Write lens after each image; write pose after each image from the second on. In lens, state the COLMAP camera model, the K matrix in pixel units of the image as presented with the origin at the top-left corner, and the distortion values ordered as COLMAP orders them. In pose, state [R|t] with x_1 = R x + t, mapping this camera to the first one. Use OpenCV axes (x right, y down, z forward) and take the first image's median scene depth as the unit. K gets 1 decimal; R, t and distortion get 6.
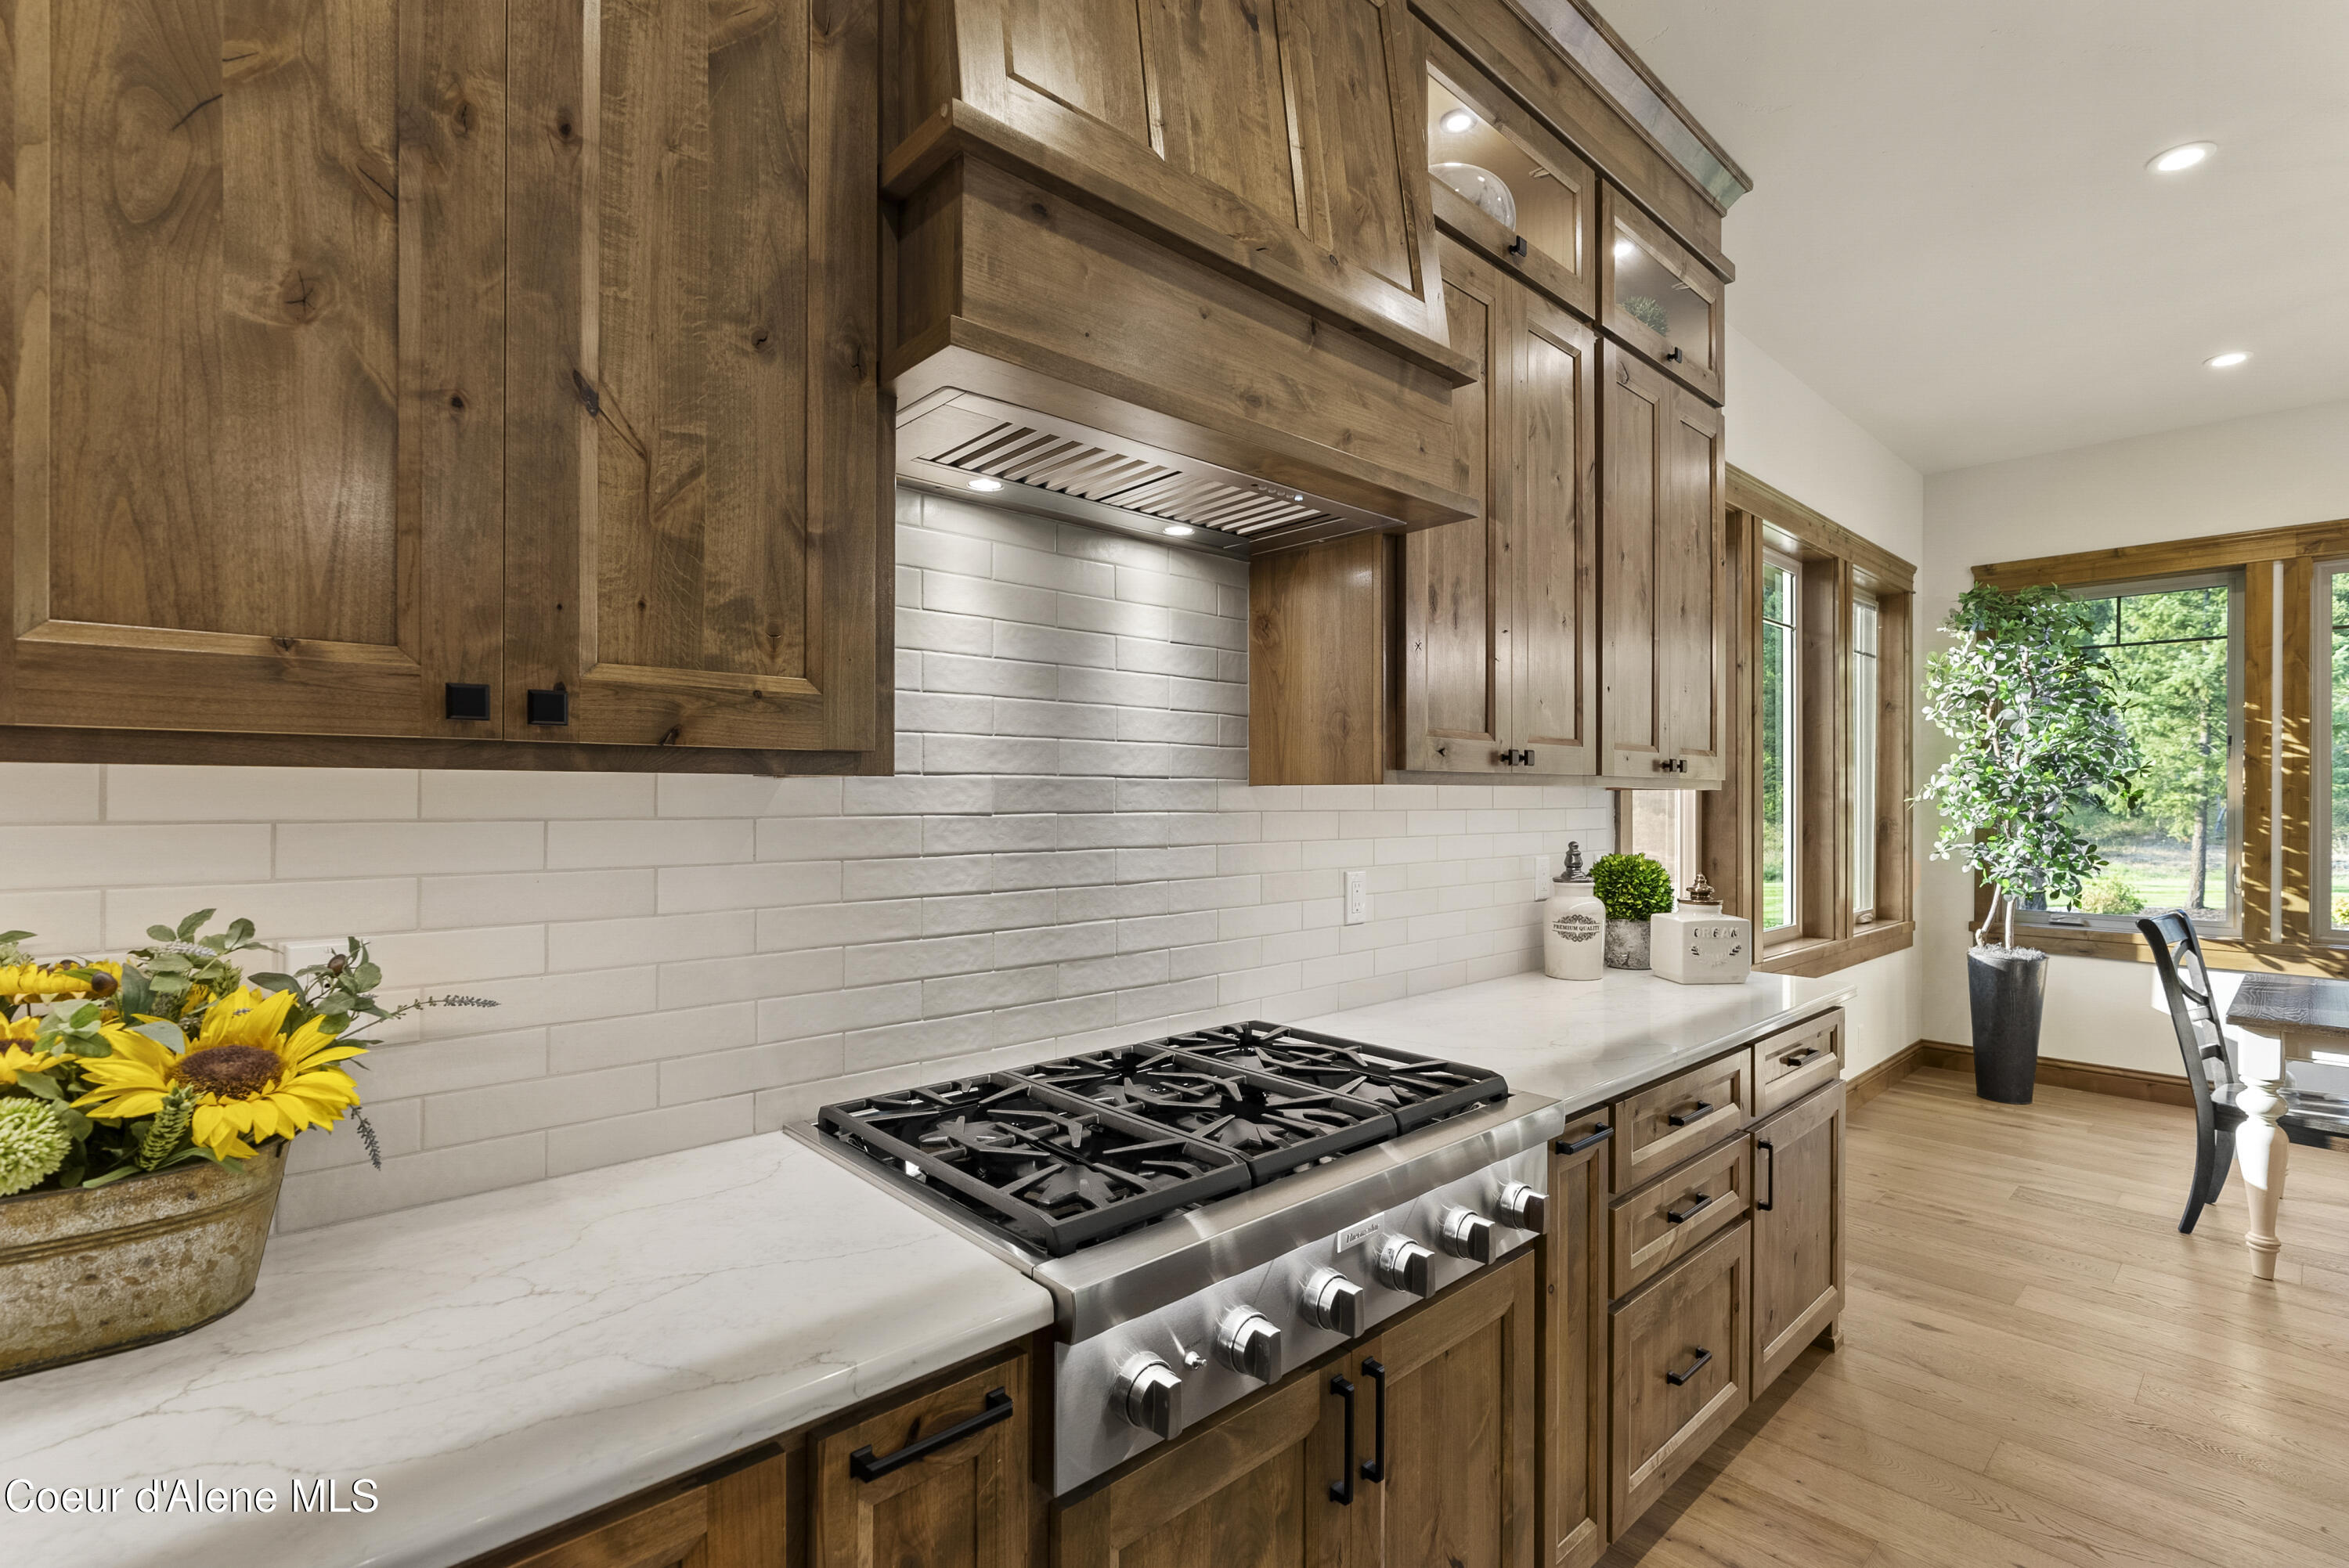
lens RADIAL K [[1068.5, 0, 1189.0], [0, 1068.5, 796.7], [0, 0, 1]] dist [-0.010047, 0.003778]
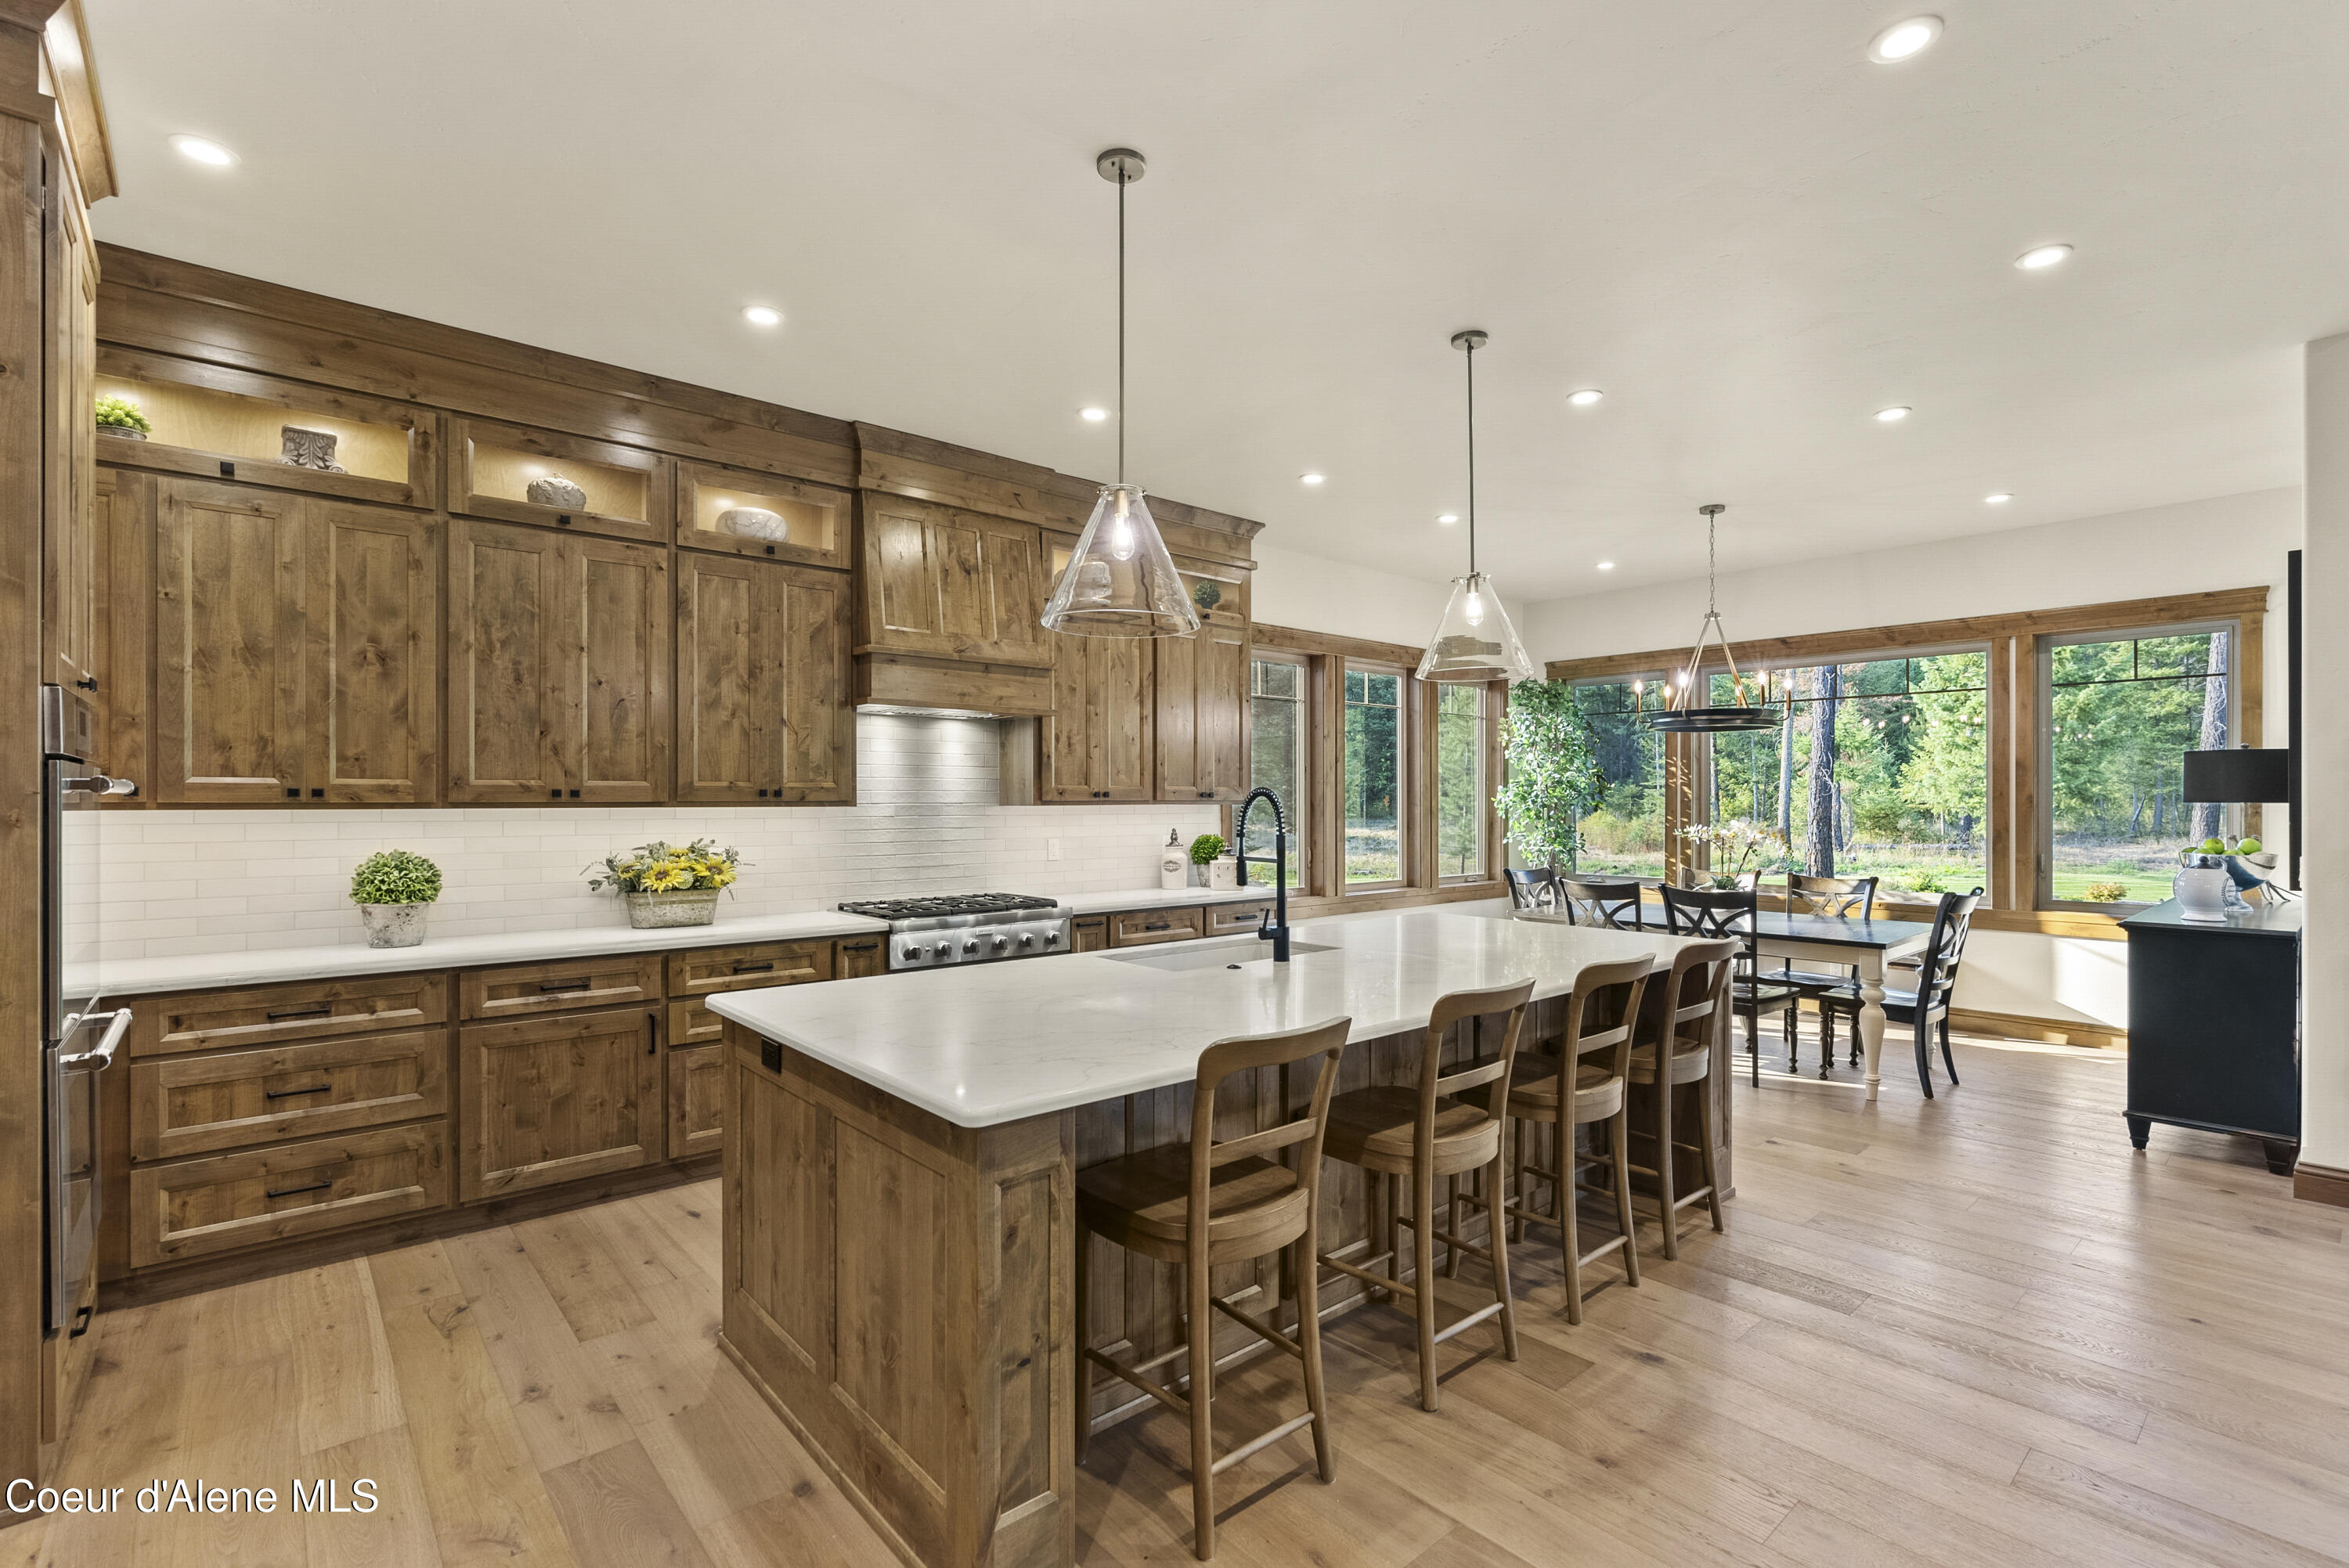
lens RADIAL K [[1068.5, 0, 1181.4], [0, 1068.5, 795.7], [0, 0, 1]] dist [-0.010047, 0.003778]
pose [[0.999439, -0.006023, -0.032934, 0.443586], [0.005831, 0.999965, -0.005928, -0.012626], [0.032969, 0.005733, 0.999440, -1.219905]]
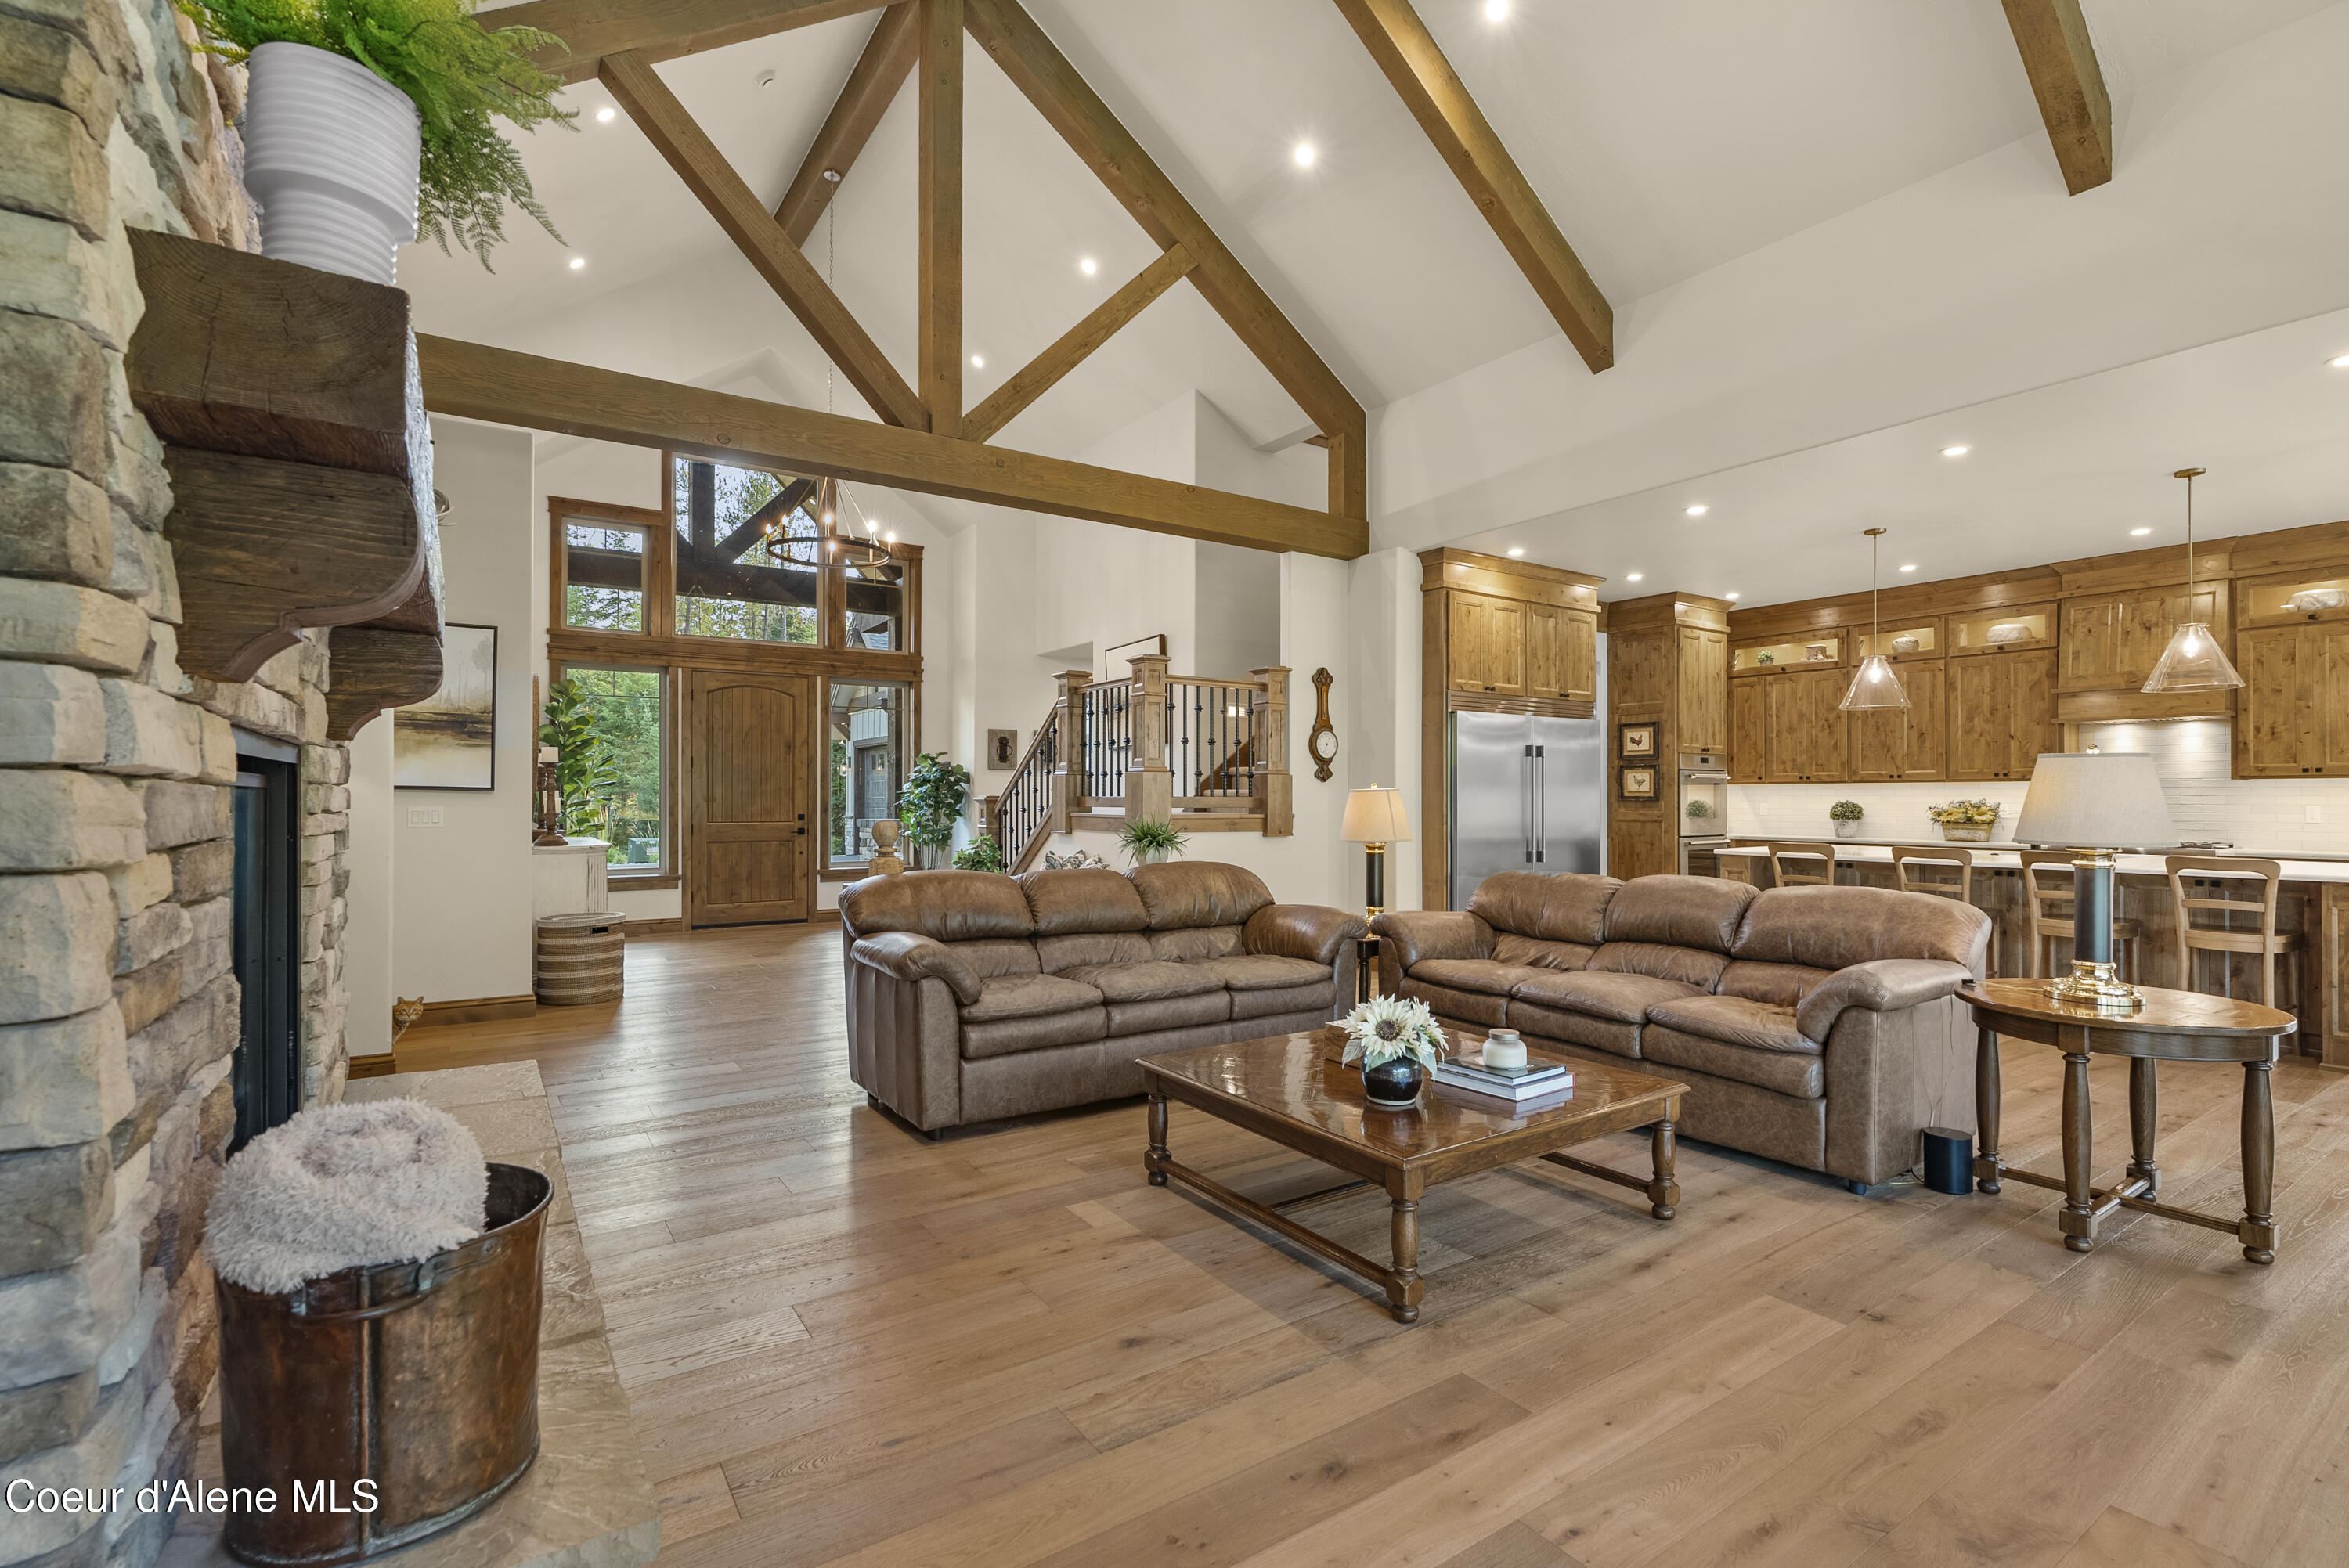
lens RADIAL K [[1068.5, 0, 1151.0], [0, 1068.5, 795.2], [0, 0, 1]] dist [-0.010047, 0.003778]
pose [[-0.166274, -0.007297, -0.986053, 3.157588], [-0.003119, 0.999972, -0.006874, 0.057638], [0.986075, 0.001932, -0.166293, -1.537731]]
